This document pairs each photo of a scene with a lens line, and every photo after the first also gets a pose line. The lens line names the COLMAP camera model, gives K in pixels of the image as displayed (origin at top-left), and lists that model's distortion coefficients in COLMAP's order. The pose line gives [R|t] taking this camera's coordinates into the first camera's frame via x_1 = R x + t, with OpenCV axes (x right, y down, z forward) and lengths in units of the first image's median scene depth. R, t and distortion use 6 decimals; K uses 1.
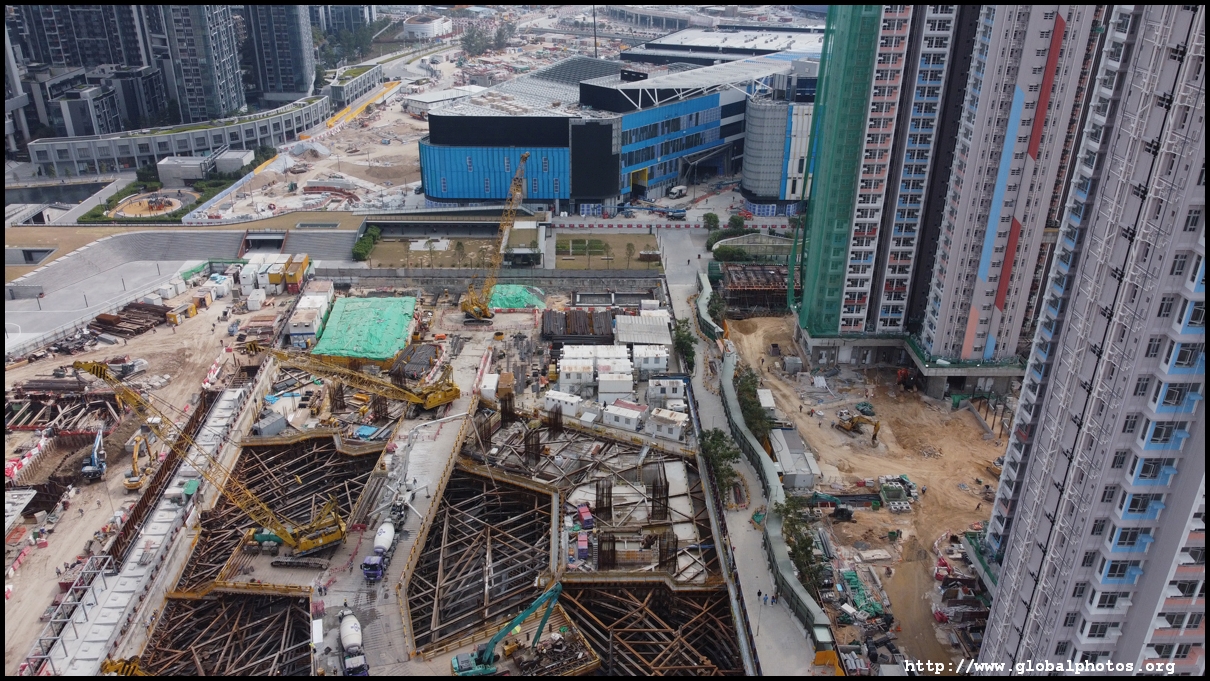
lens RADIAL K [[919.1, 0, 605.0], [0, 919.1, 340.5], [0, 0, 1]] dist [0.002723, -0.007066]
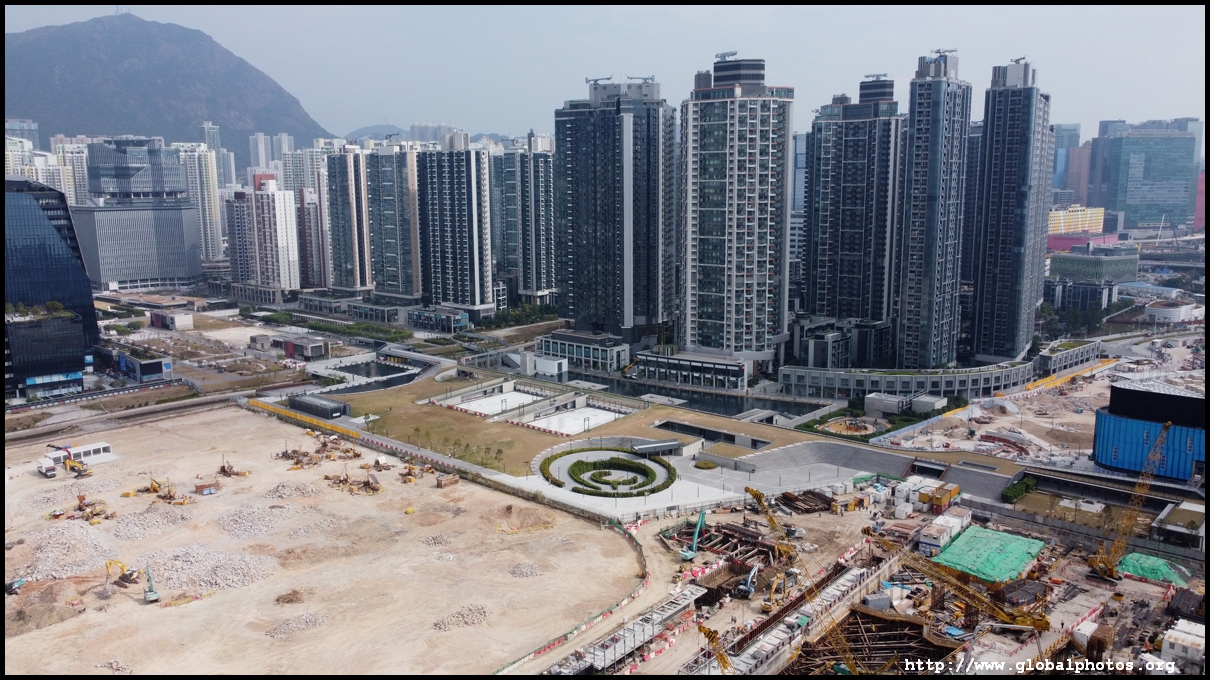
lens RADIAL K [[919.1, 0, 605.0], [0, 919.1, 340.0], [0, 0, 1]] dist [0.002723, -0.007066]
pose [[0.719319, 0.100337, -0.687396, 0.112672], [-0.289275, 0.942905, -0.165076, 0.045866], [0.631586, 0.317589, 0.707274, -0.122857]]
